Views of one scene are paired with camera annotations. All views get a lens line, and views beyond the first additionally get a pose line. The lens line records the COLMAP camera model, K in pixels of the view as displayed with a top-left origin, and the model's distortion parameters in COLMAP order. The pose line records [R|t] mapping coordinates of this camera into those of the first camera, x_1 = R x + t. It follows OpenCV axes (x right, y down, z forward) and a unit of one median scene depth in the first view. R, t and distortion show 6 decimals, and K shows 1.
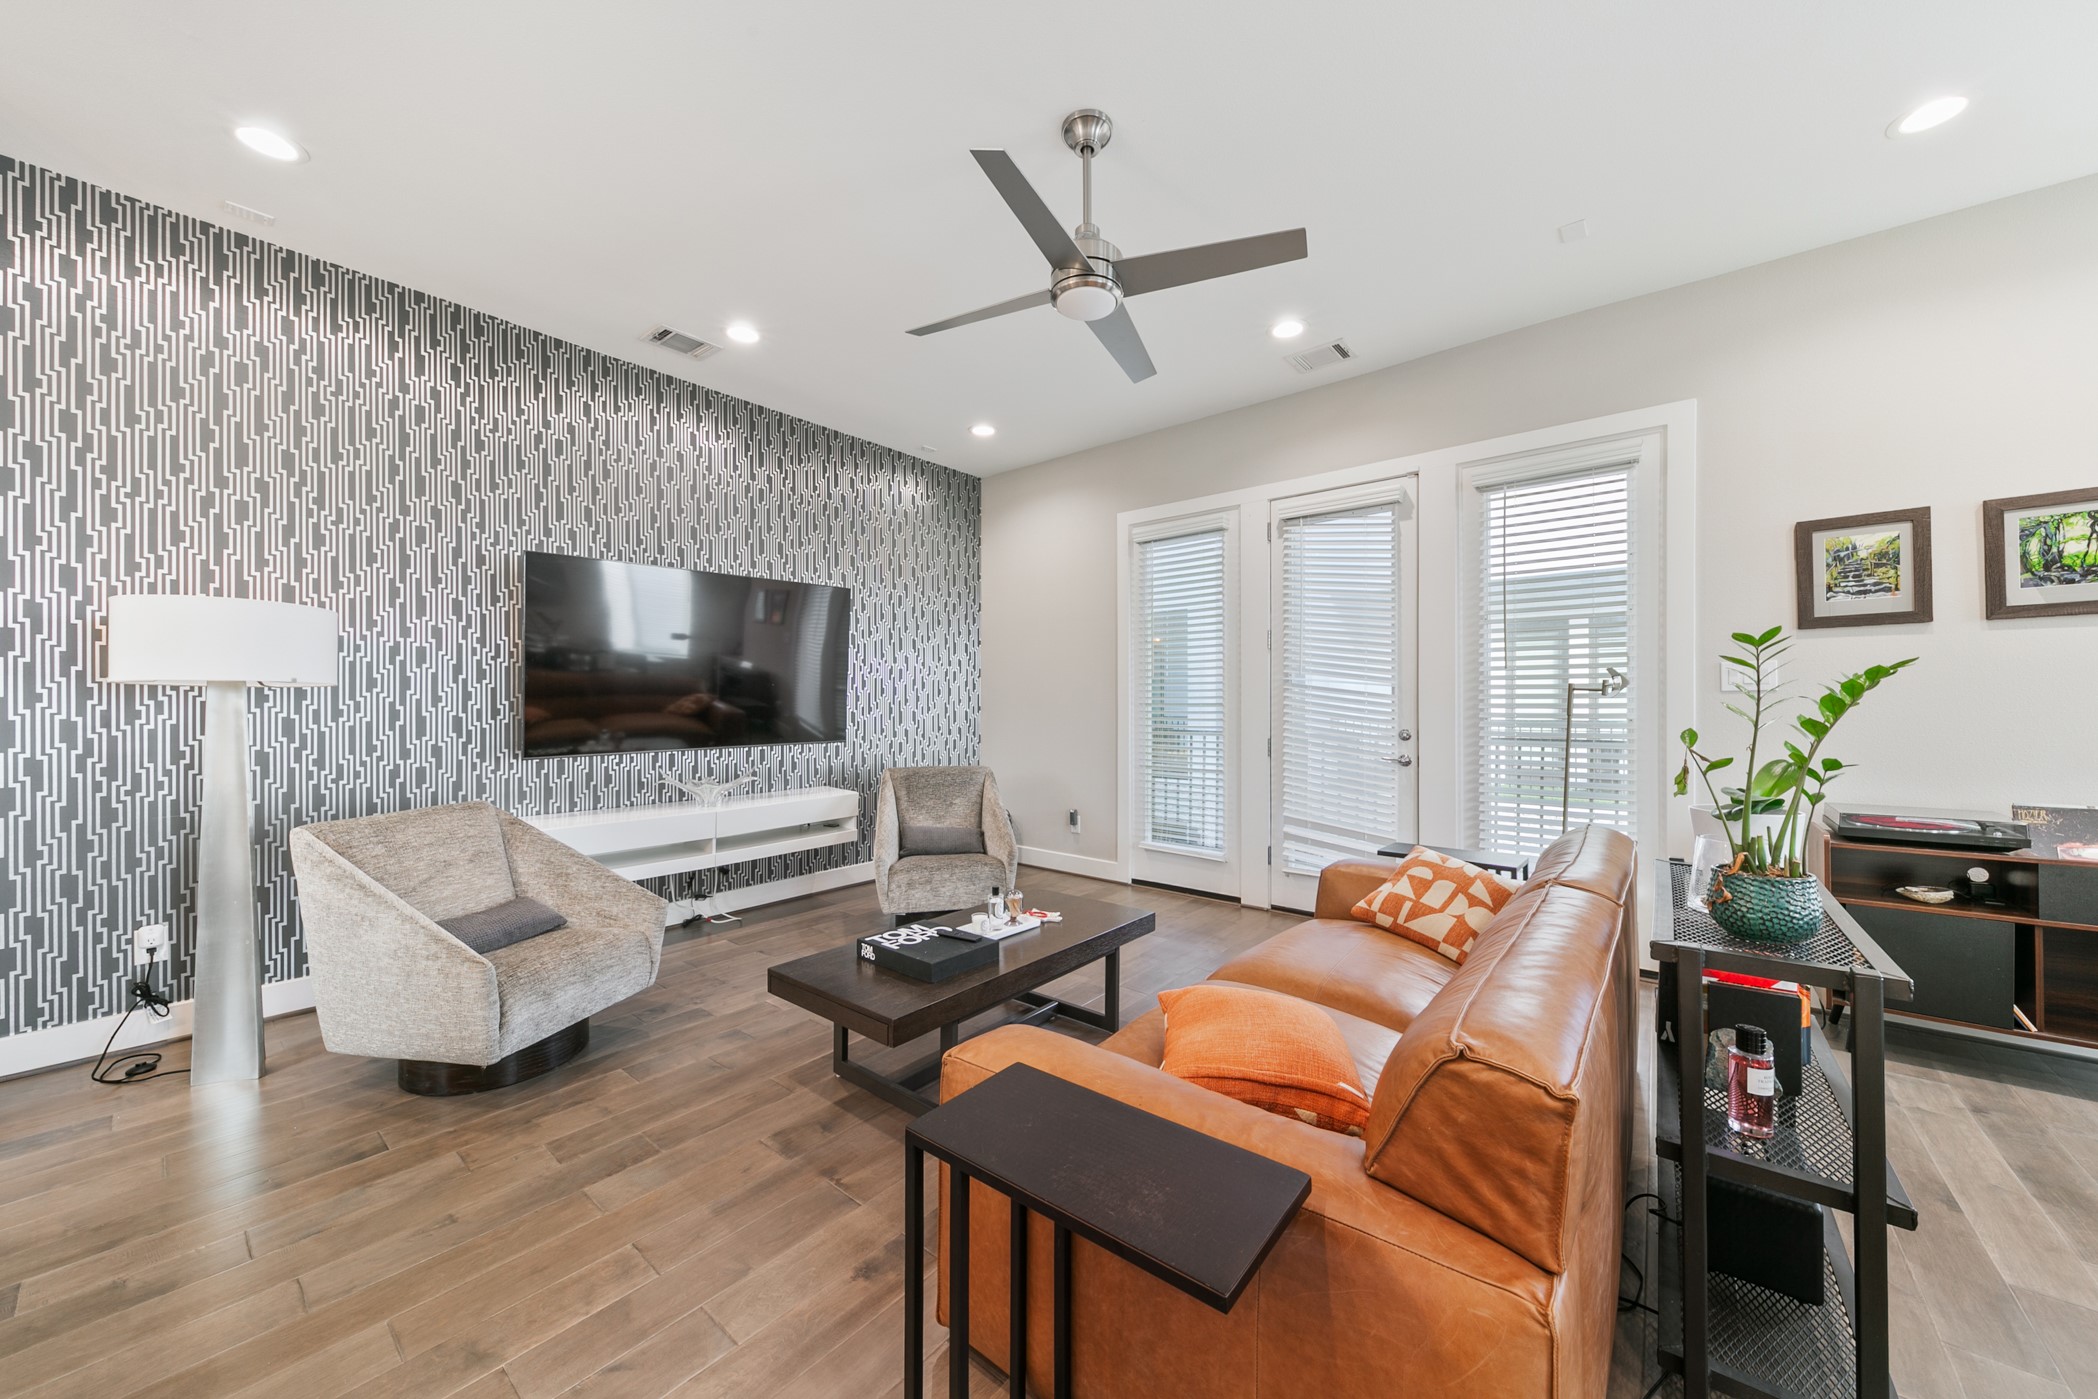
lens RADIAL K [[746.2, 0, 1039.8], [0, 746.2, 701.3], [0, 0, 1]] dist [0.013479, 0.000209]
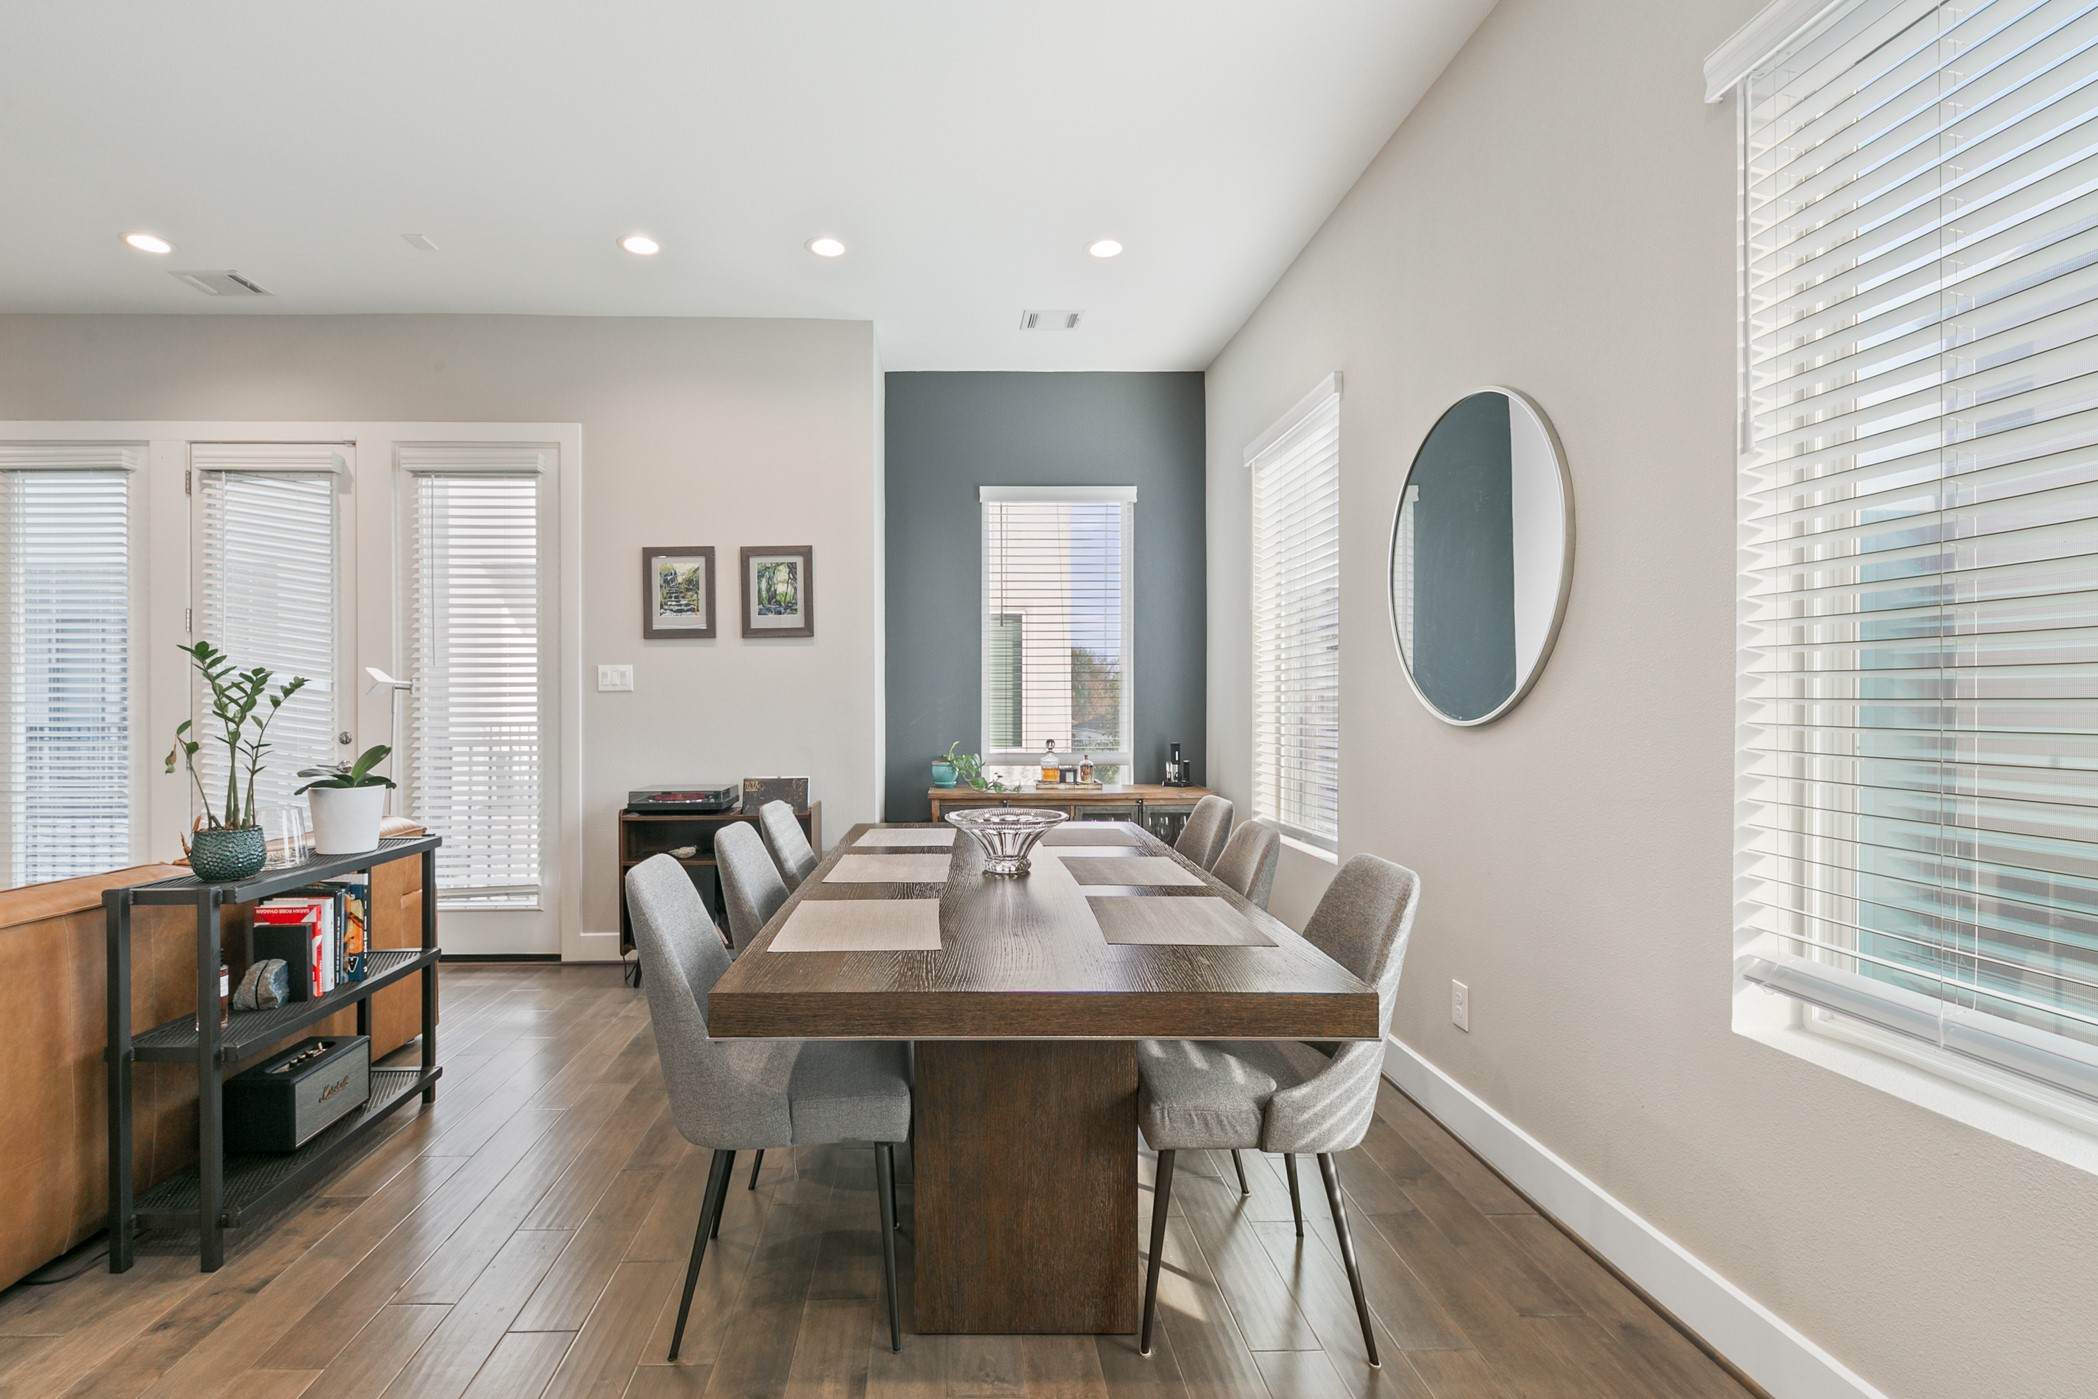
lens RADIAL K [[918.6, 0, 1050.1], [0, 918.6, 687.0], [0, 0, 1]] dist [0.021622, 0.000397]
pose [[0.784889, 0.012531, 0.619510, 0.574310], [-0.005014, 0.999891, -0.013872, -0.004750], [-0.619616, 0.007781, 0.784866, -0.460086]]
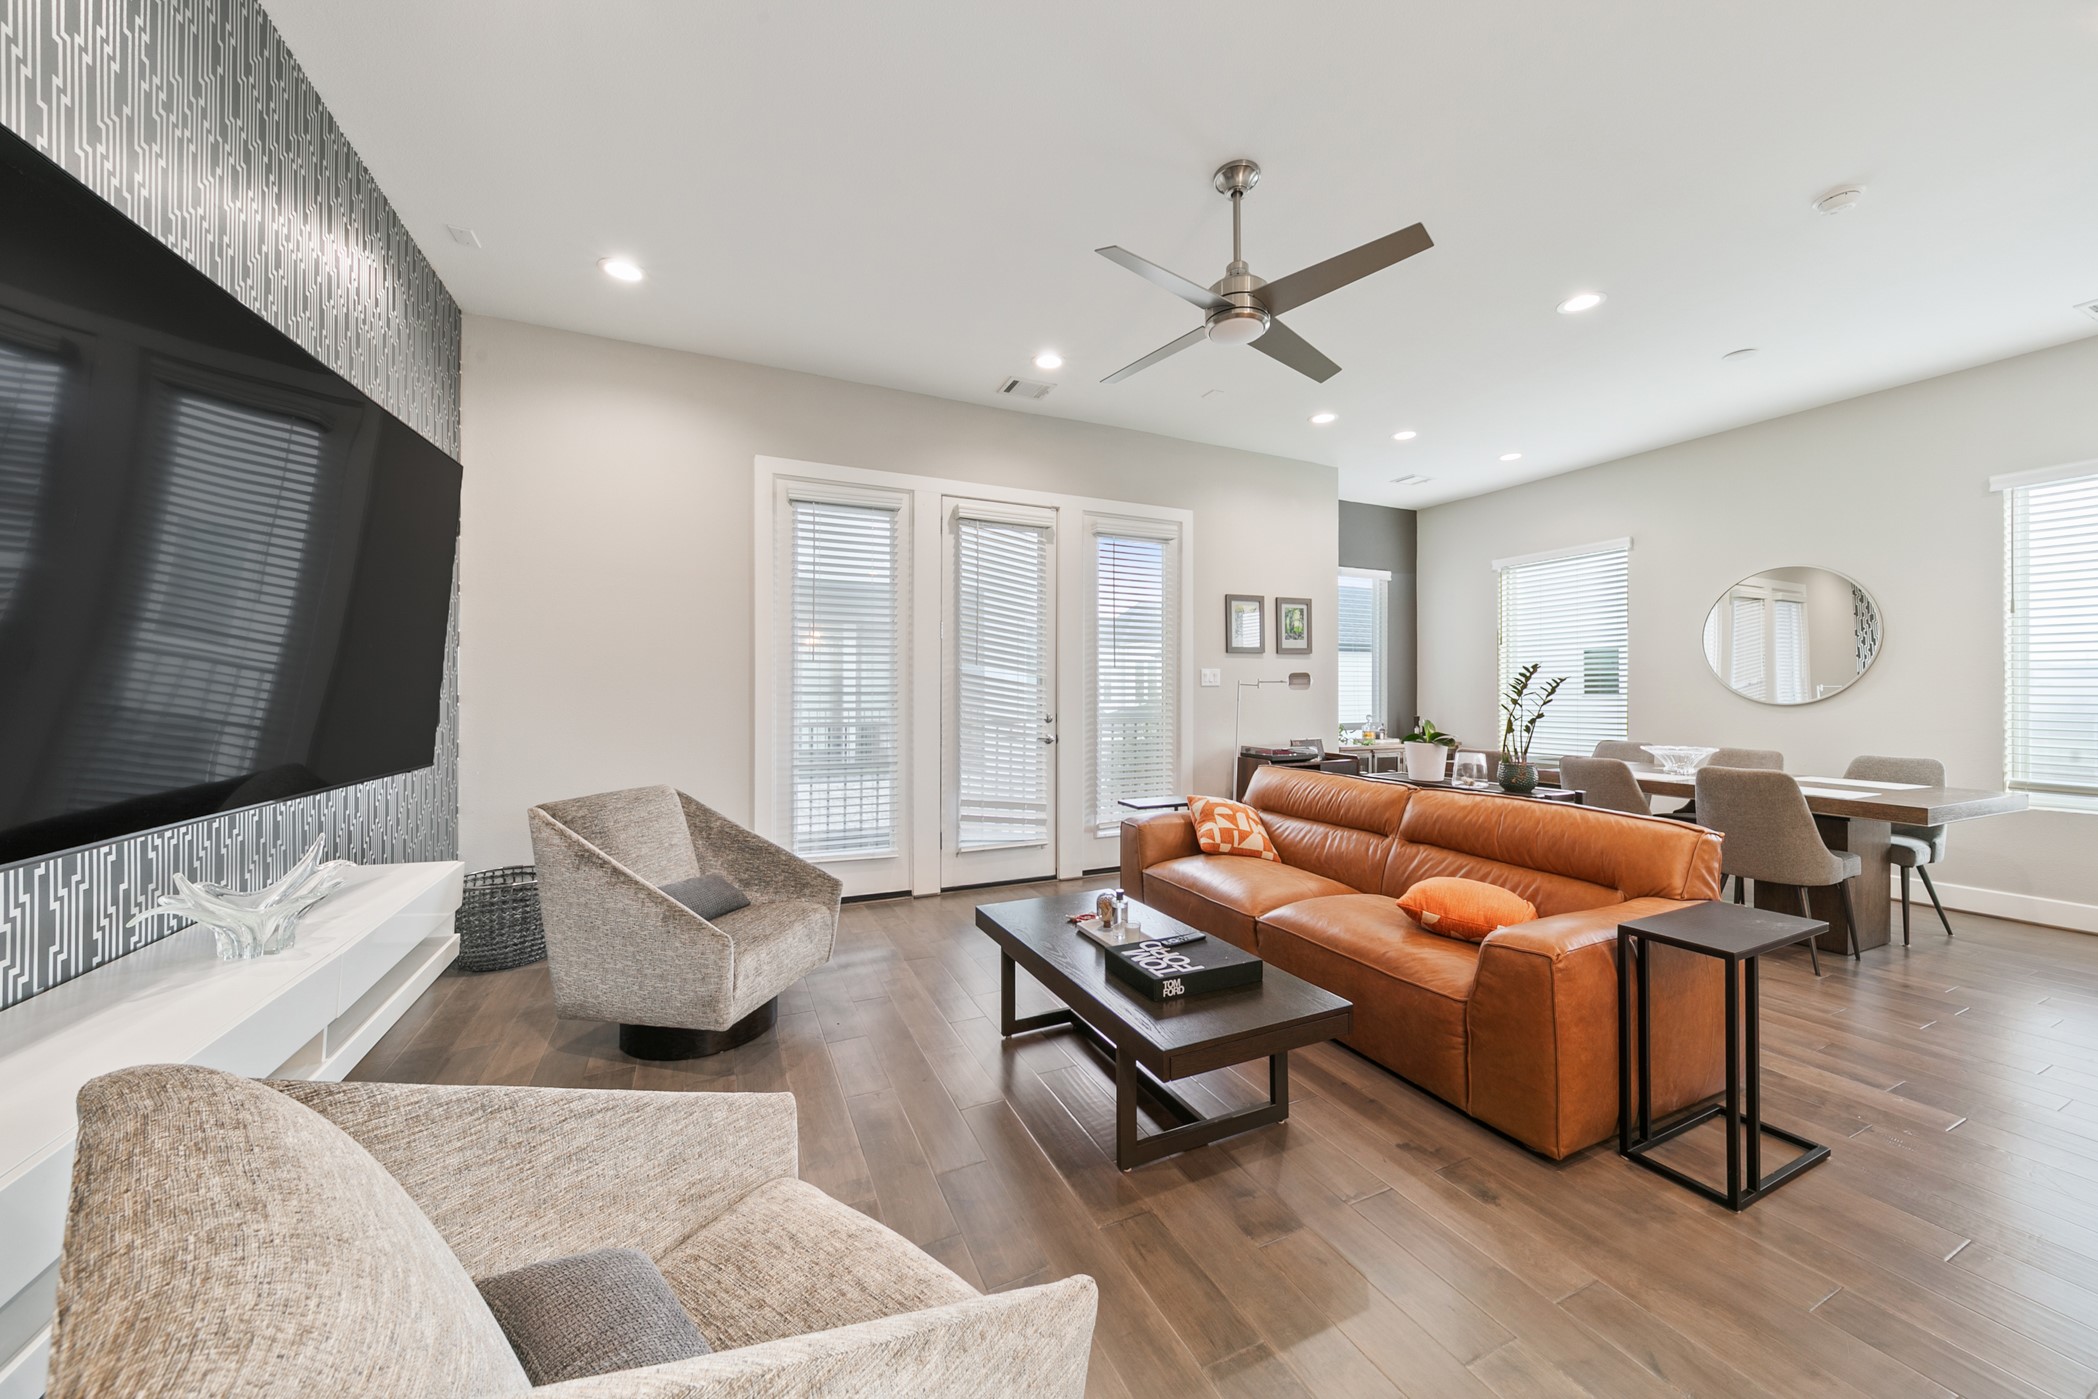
lens RADIAL K [[746.2, 0, 1057.0], [0, 746.2, 703.8], [0, 0, 1]] dist [0.013479, 0.000209]
pose [[0.432892, -0.007867, 0.901412, -0.737489], [-0.003432, 0.999940, 0.010375, 0.009868], [-0.901439, -0.007585, 0.432839, 0.547700]]
